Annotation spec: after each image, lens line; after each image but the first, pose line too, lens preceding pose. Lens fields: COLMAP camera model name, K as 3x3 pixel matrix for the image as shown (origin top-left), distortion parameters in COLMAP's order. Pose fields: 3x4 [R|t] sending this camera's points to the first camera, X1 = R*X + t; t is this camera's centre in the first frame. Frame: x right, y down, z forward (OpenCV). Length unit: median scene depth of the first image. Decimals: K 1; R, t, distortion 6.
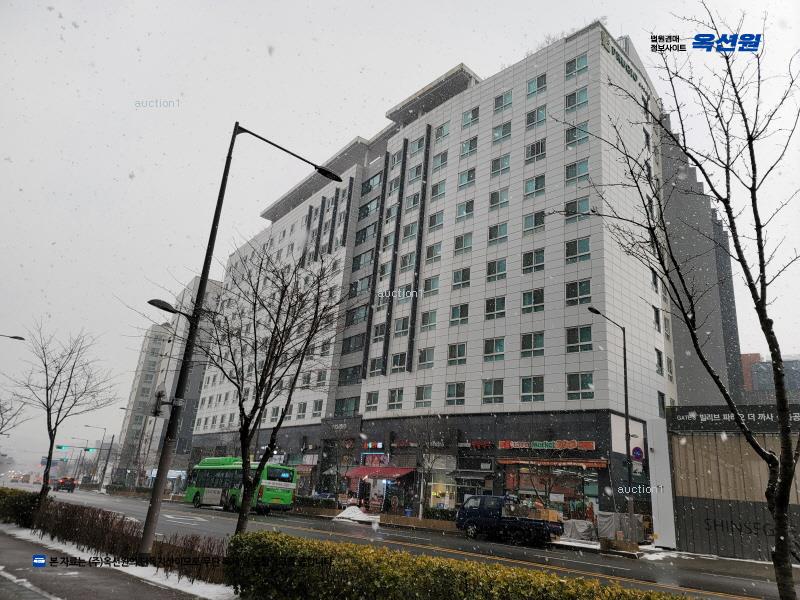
lens RADIAL K [[582.5, 0, 400.0], [0, 582.5, 300.0], [0, 0, 1]] dist [0.048354, 0.001188]
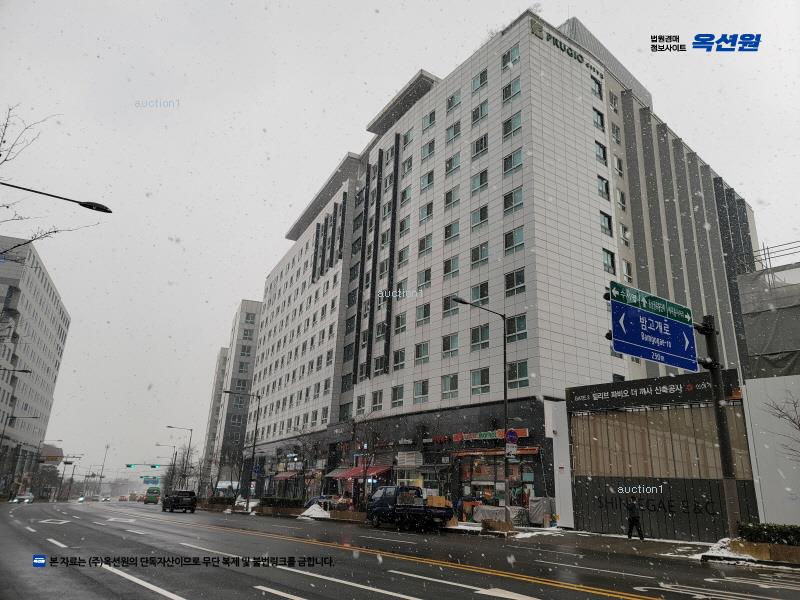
lens RADIAL K [[578.5, 0, 398.9], [0, 578.5, 304.1], [0, 0, 1]] dist [0.045867, -0.001814]
pose [[0.983463, -0.096541, -0.153232, 0.210140], [0.095949, 0.995322, -0.011269, 0.013491], [0.153603, -0.003620, 0.988126, -0.014271]]
